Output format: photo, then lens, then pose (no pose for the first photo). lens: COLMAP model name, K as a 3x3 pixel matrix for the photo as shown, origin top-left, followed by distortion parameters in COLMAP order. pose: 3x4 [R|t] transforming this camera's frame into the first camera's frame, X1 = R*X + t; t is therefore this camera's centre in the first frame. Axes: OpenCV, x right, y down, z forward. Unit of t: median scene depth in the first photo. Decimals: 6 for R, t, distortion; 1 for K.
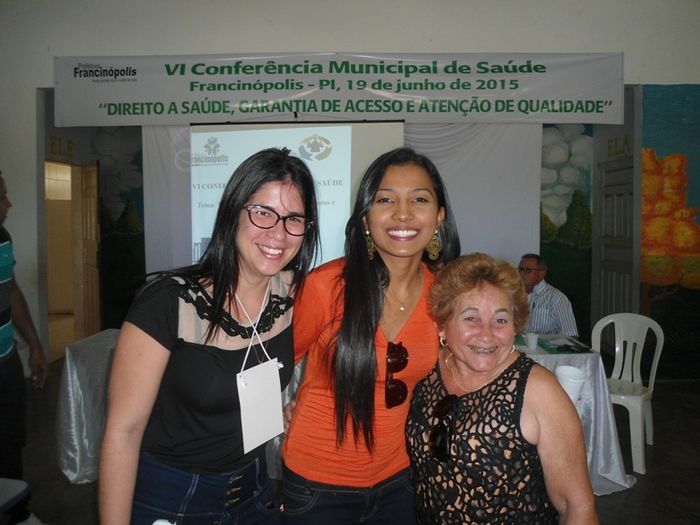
lens RADIAL K [[507.4, 0, 346.4], [0, 507.4, 249.9], [0, 0, 1]] dist [-0.043106, 0.021746]
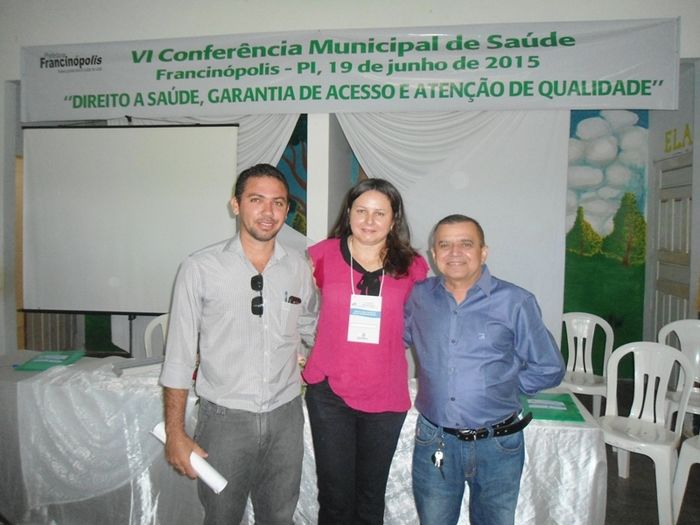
lens RADIAL K [[519.9, 0, 336.8], [0, 519.9, 257.6], [0, 0, 1]] dist [-0.047885, 0.012002]
pose [[0.989843, 0.023351, -0.140230, 0.142513], [-0.021723, 0.999678, 0.013133, -0.018960], [0.140492, -0.009953, 0.990032, 0.137334]]
